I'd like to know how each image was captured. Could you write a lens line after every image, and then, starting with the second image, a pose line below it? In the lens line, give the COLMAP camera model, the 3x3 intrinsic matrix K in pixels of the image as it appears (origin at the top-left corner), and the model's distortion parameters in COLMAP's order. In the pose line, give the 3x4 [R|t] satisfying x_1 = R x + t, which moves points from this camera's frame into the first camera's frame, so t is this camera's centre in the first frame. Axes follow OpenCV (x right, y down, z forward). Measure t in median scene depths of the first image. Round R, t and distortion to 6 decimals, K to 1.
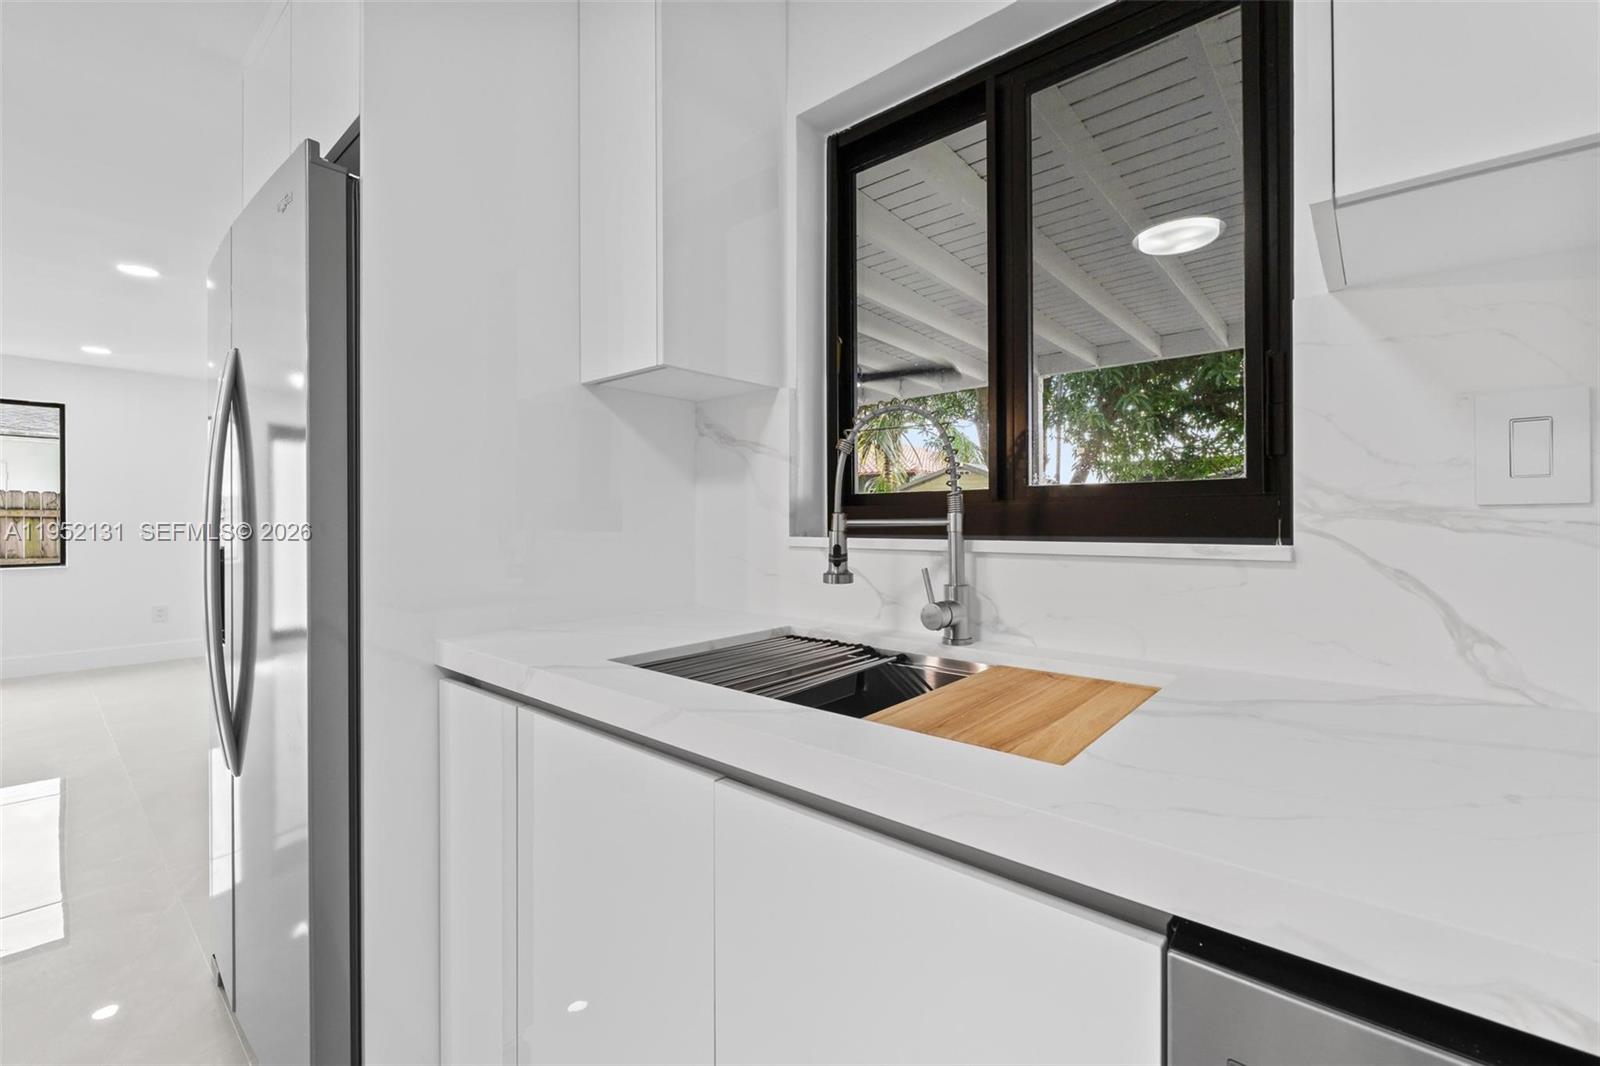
lens RADIAL K [[671.3, 0, 799.2], [0, 671.3, 524.8], [0, 0, 1]] dist [-0.000169, -0.000041]
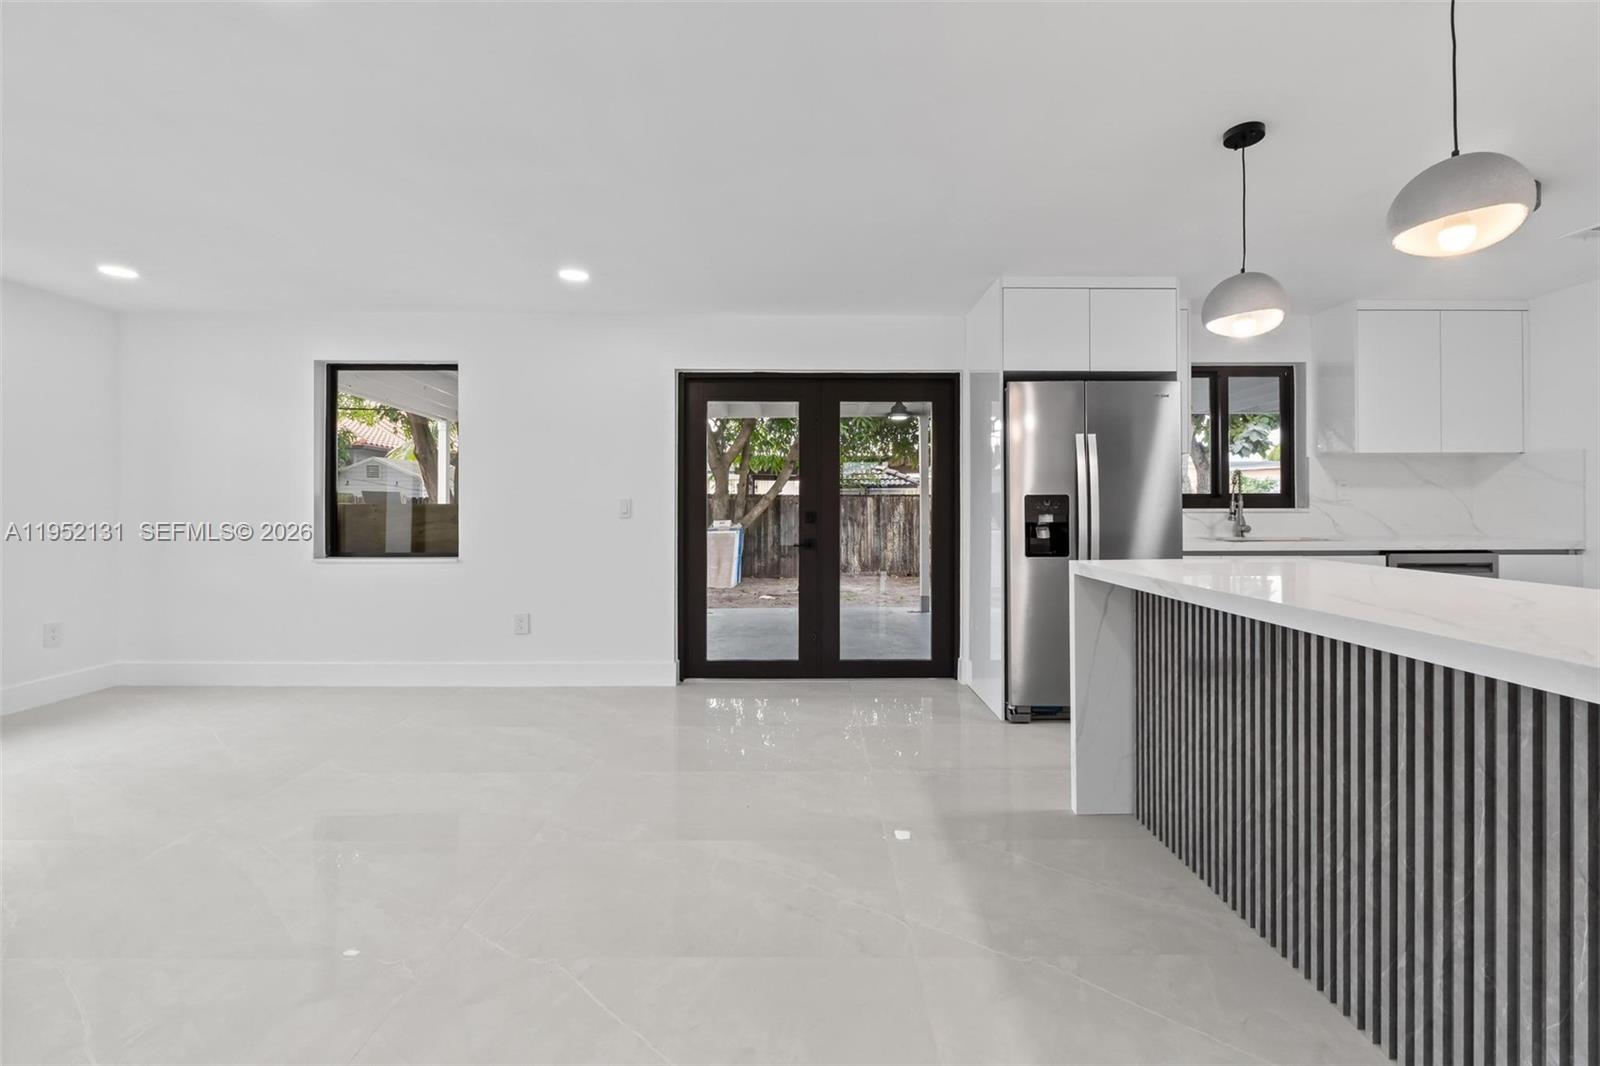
lens RADIAL K [[703.2, 0, 803.6], [0, 703.2, 501.4], [0, 0, 1]] dist [-0.002734, -0.000897]
pose [[0.741480, 0.005340, 0.670953, -4.030178], [0.000577, 0.999963, -0.008597, 0.017556], [-0.670974, 0.006762, 0.741450, -0.215185]]
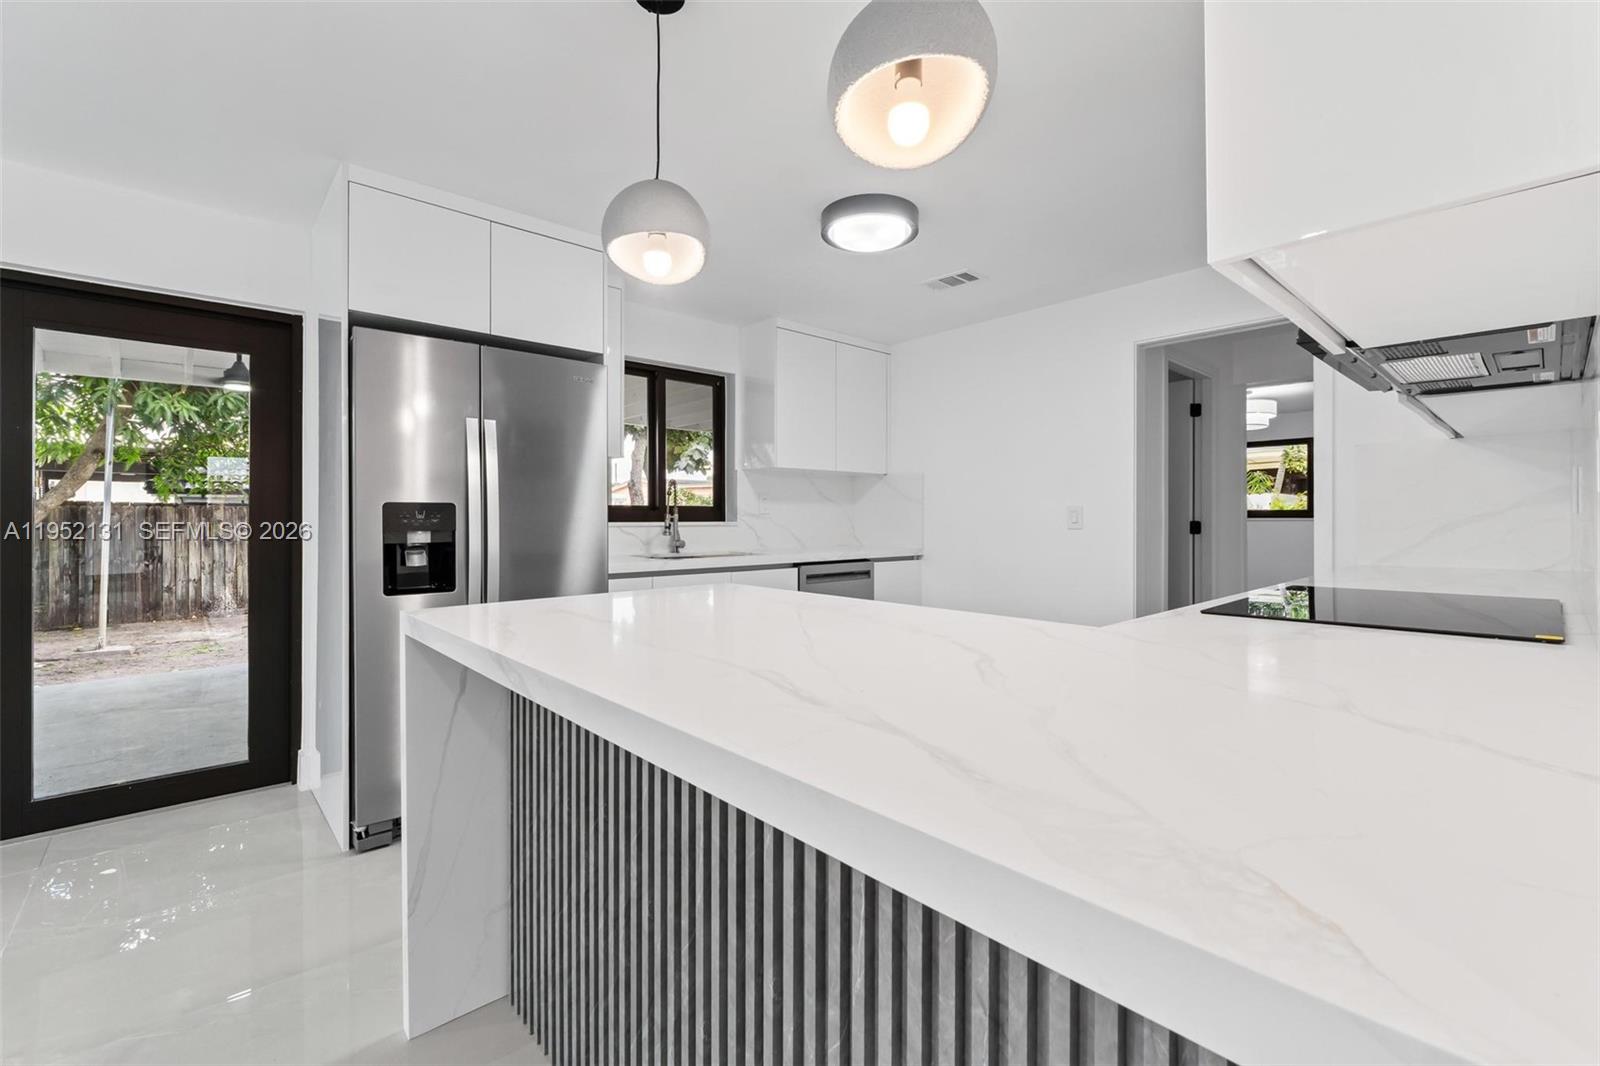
lens RADIAL K [[688.5, 0, 801.0], [0, 688.5, 519.2], [0, 0, 1]] dist [-0.000864, -0.000099]
pose [[0.122057, 0.001988, 0.992521, -3.066521], [0.000936, 0.999997, -0.002118, 0.017799], [-0.992523, 0.001188, 0.122055, -0.024422]]
